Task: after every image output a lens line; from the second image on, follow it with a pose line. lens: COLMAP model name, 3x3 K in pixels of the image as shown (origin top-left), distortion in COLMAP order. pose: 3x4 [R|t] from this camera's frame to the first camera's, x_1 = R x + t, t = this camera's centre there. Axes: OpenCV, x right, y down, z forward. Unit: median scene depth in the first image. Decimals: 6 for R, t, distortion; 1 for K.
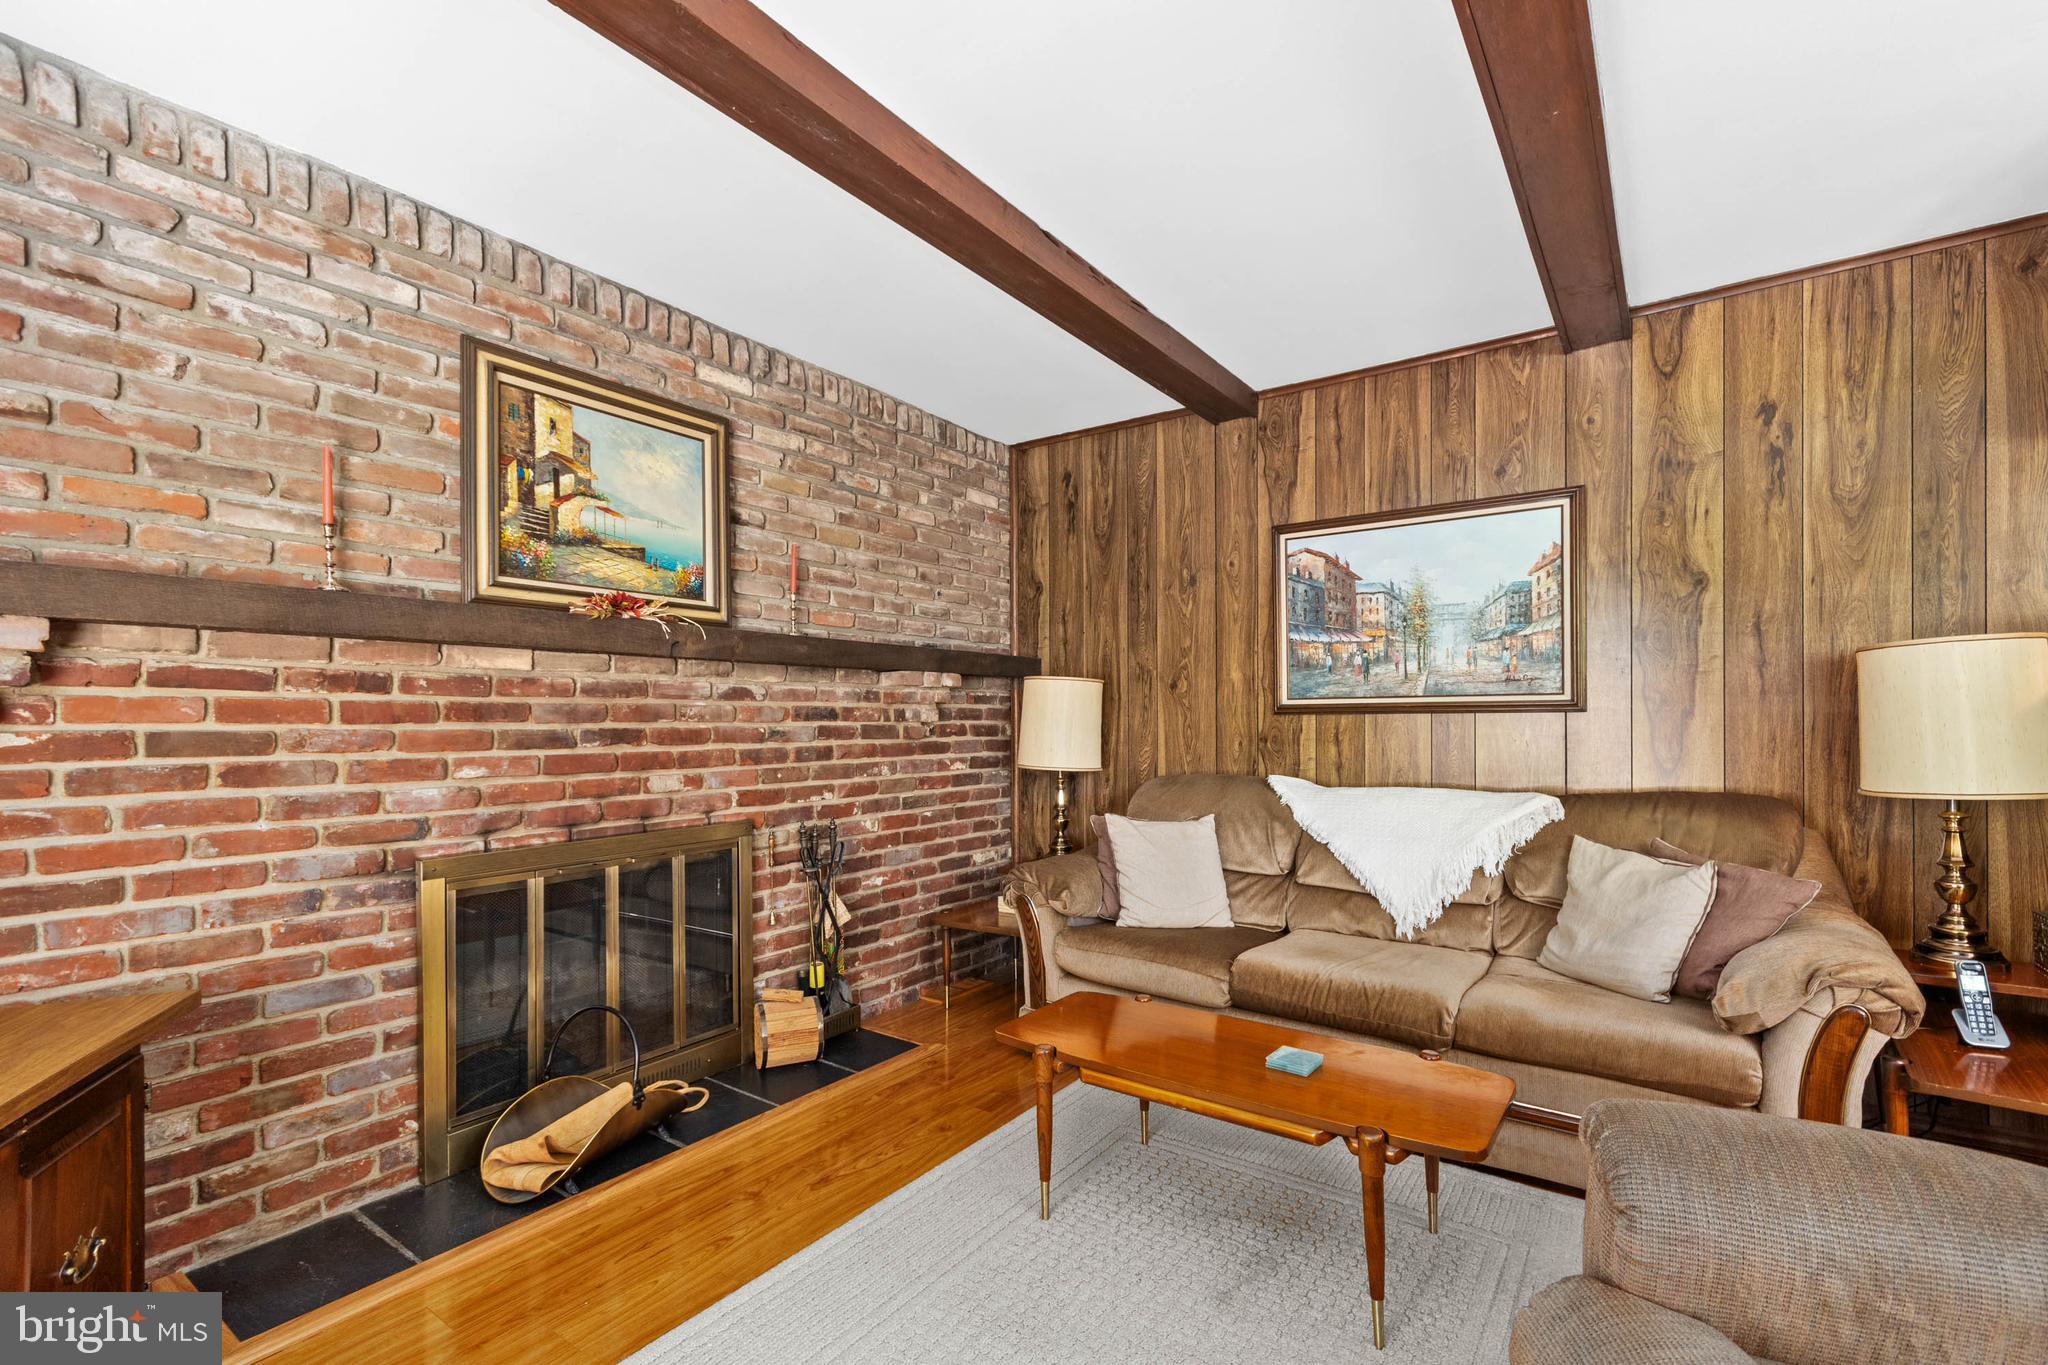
lens RADIAL K [[903.1, 0, 1017.0], [0, 903.1, 716.7], [0, 0, 1]] dist [0.007879, -0.002219]
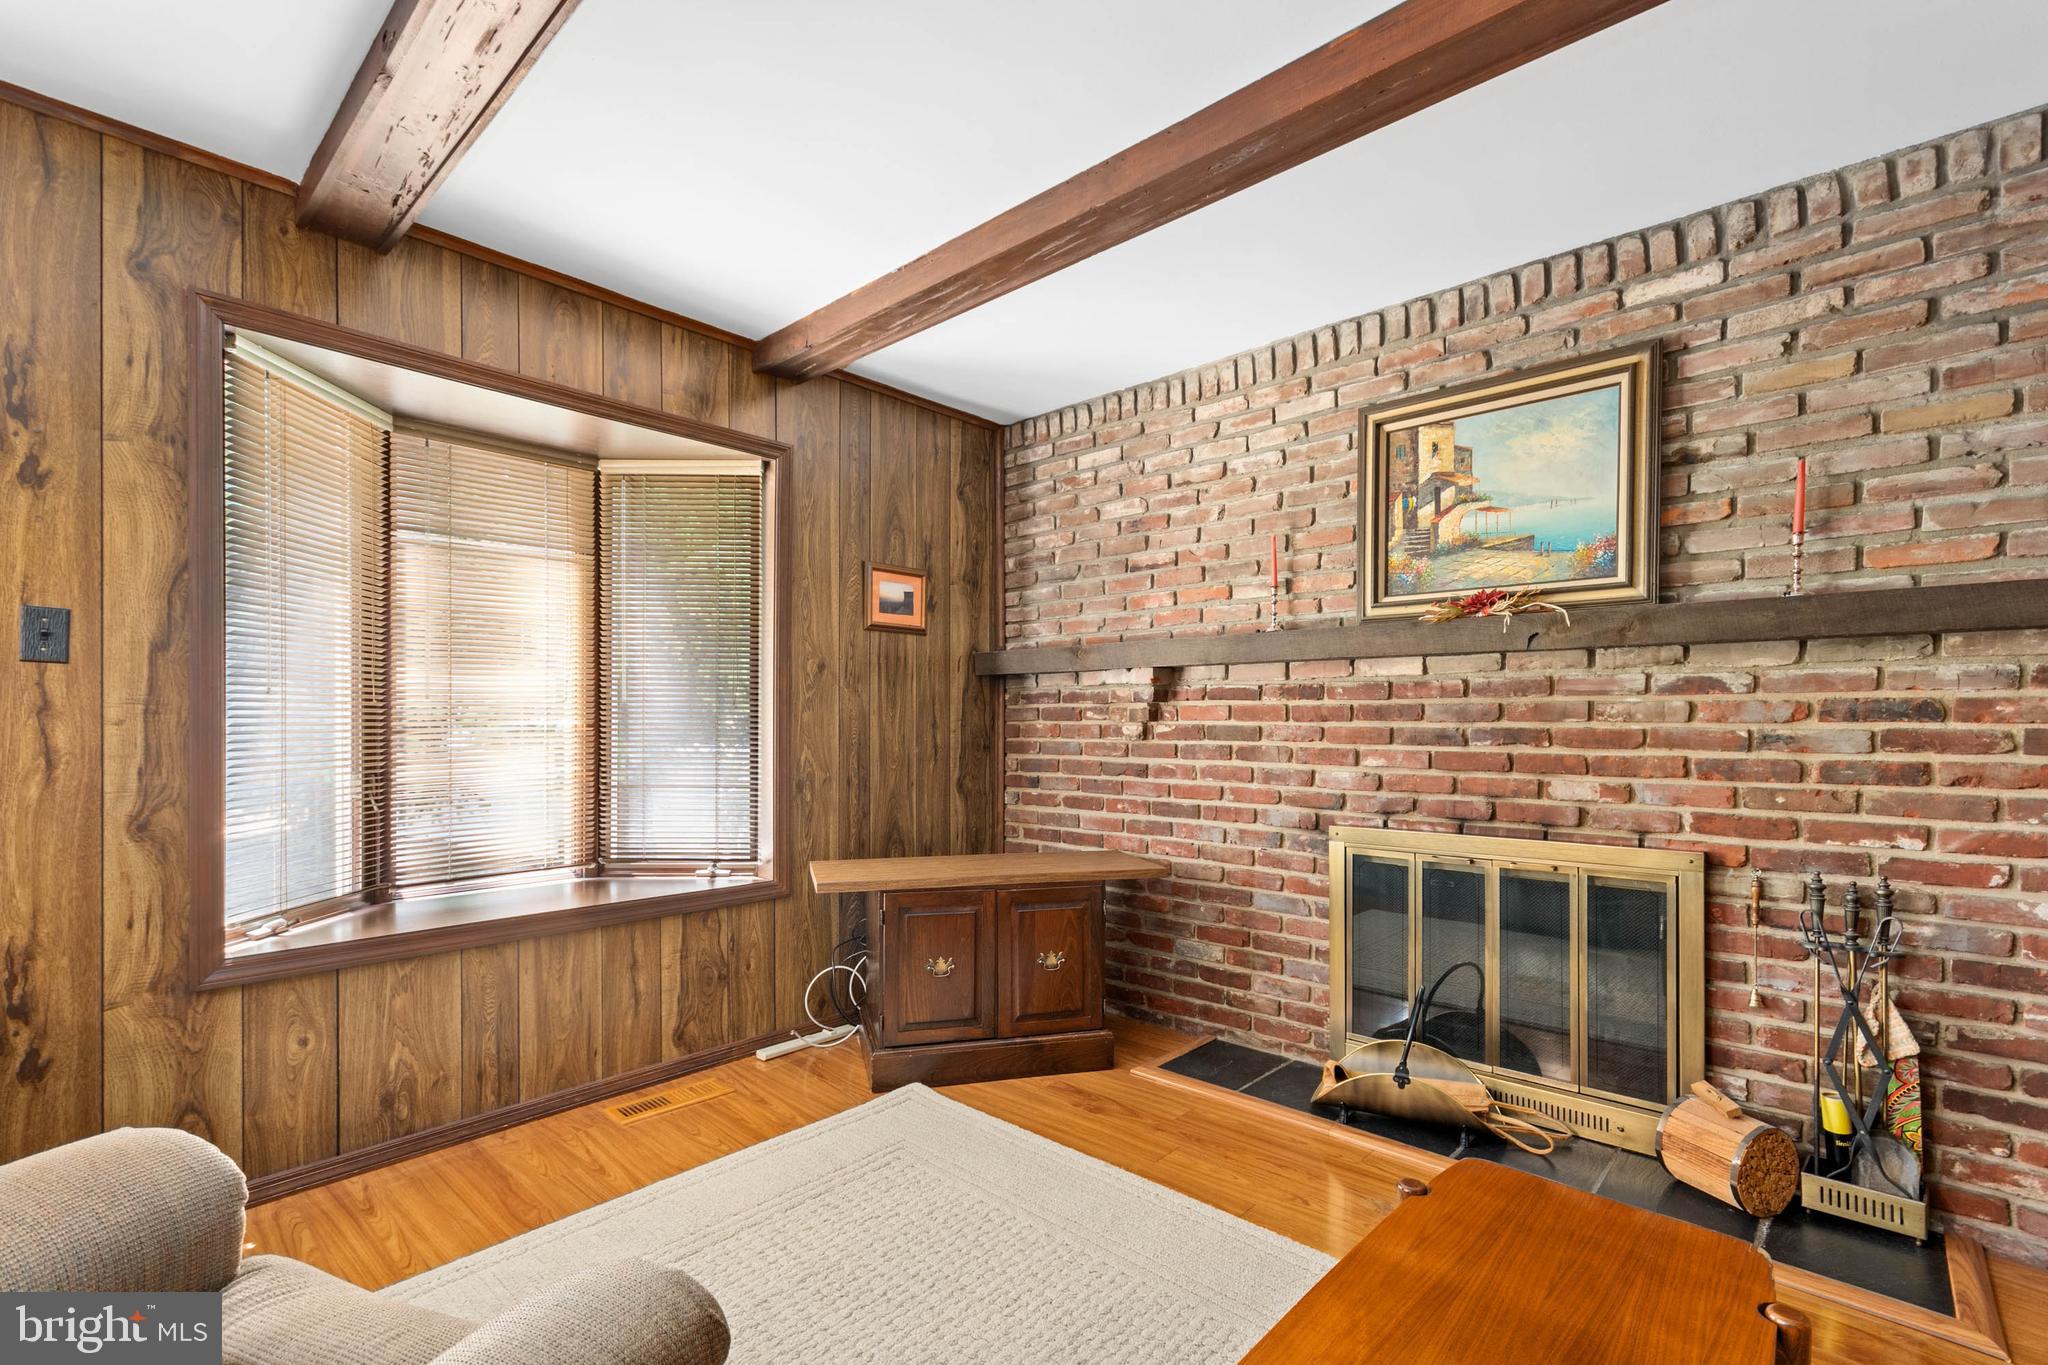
lens RADIAL K [[903.1, 0, 1039.7], [0, 903.1, 724.6], [0, 0, 1]] dist [0.007879, -0.002219]
pose [[-0.103613, 0.007935, -0.994586, 0.575438], [0.002532, 0.999967, 0.007714, 0.000561], [0.994614, -0.001719, -0.103630, 0.592623]]
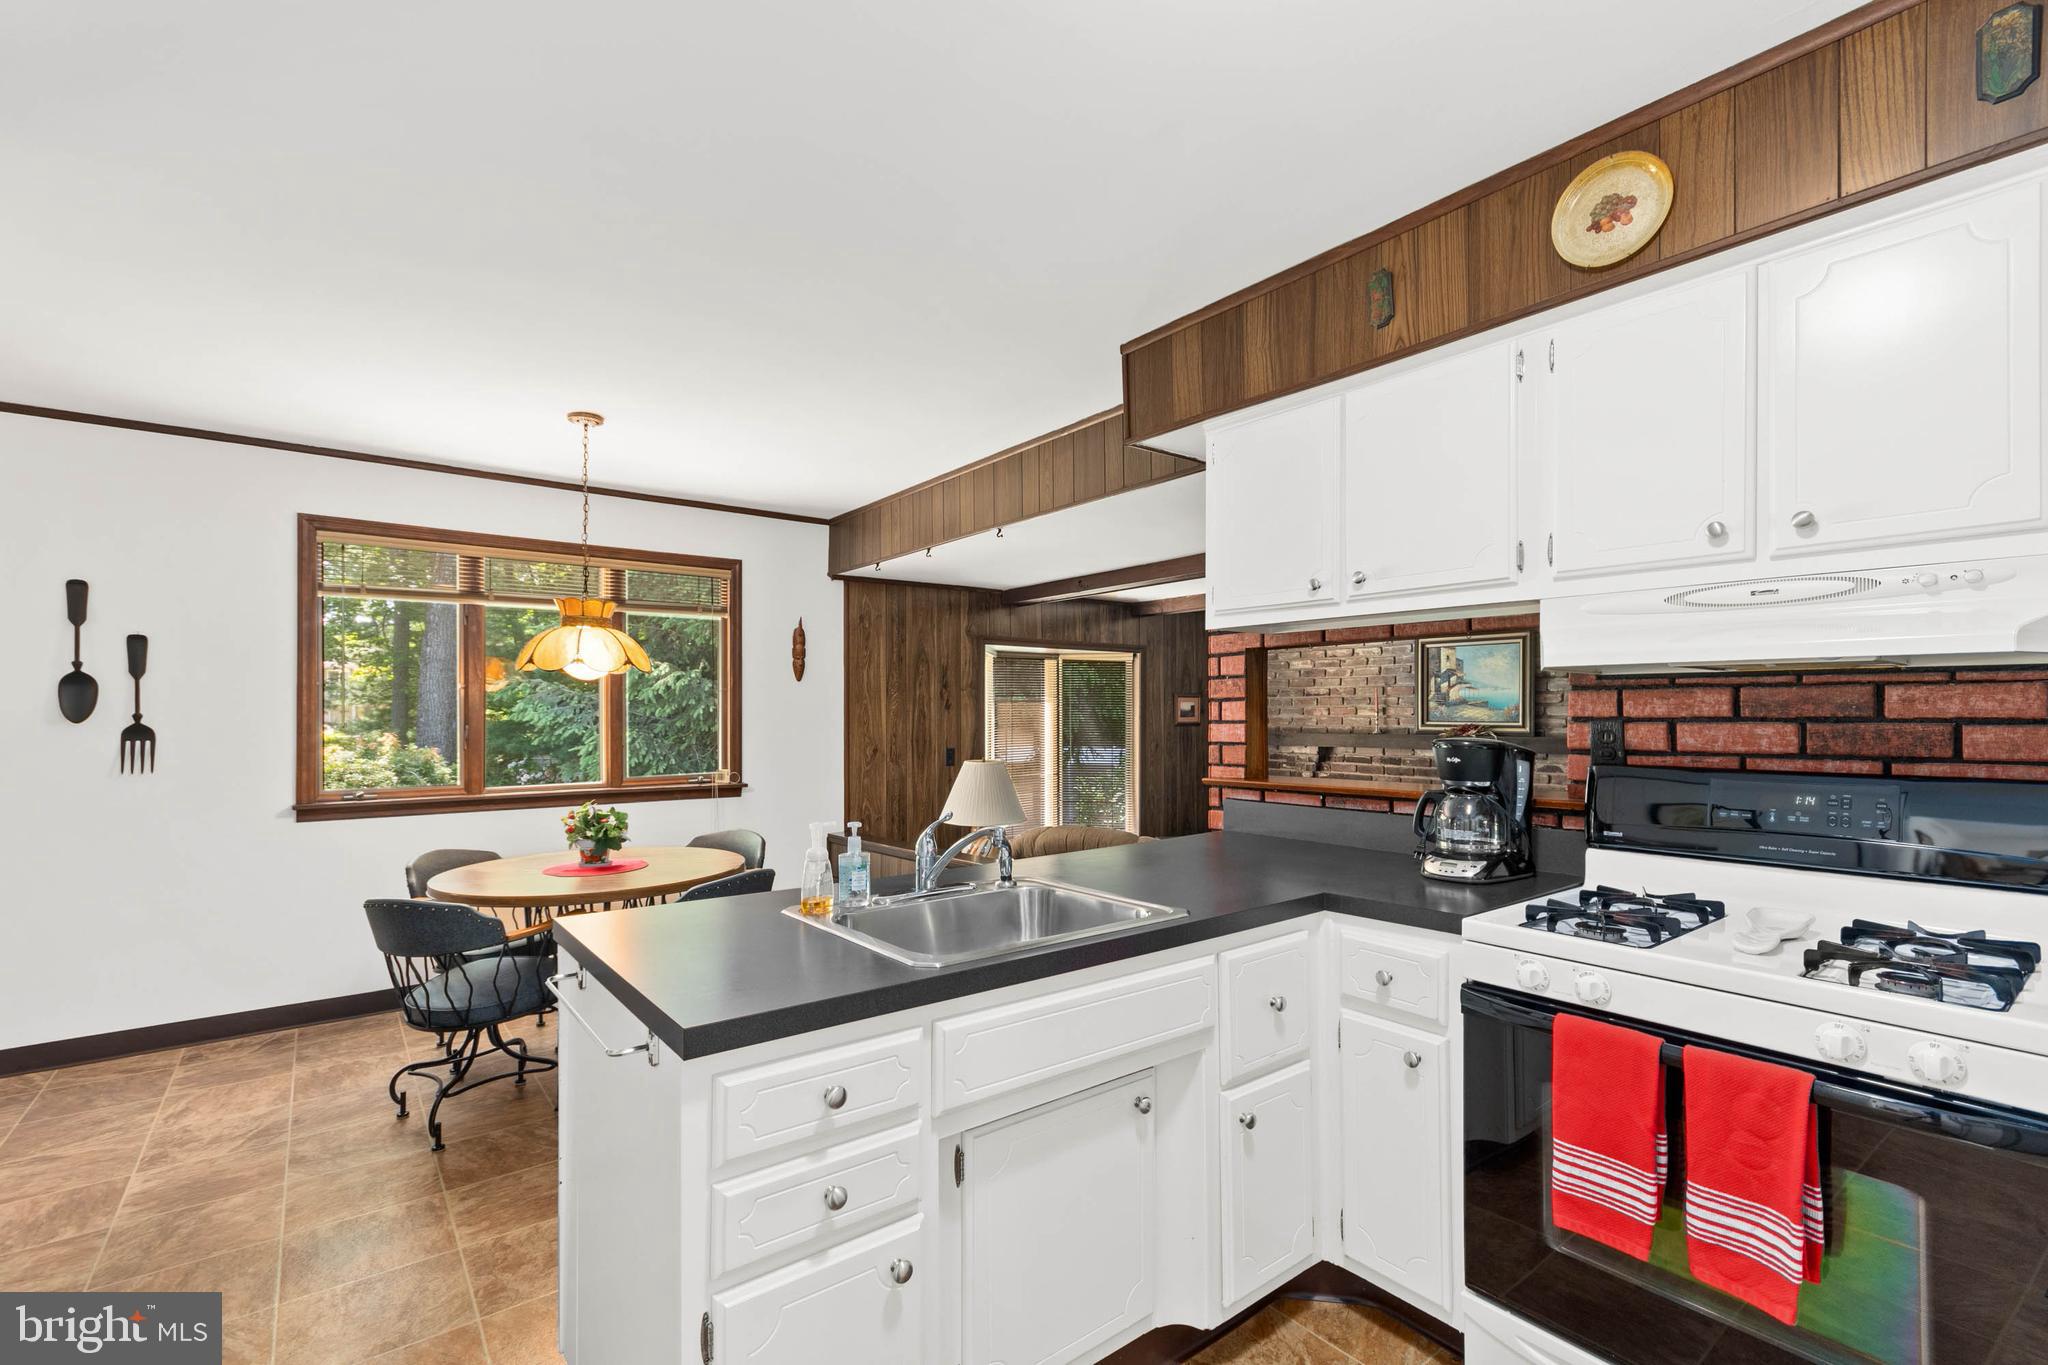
lens RADIAL K [[903.1, 0, 1033.6], [0, 903.1, 709.6], [0, 0, 1]] dist [0.007879, -0.002219]
pose [[-0.267335, 0.002287, -0.963601, 2.008861], [0.009082, 0.999959, -0.000146, -0.177084], [0.963561, -0.008790, -0.267345, 0.527995]]
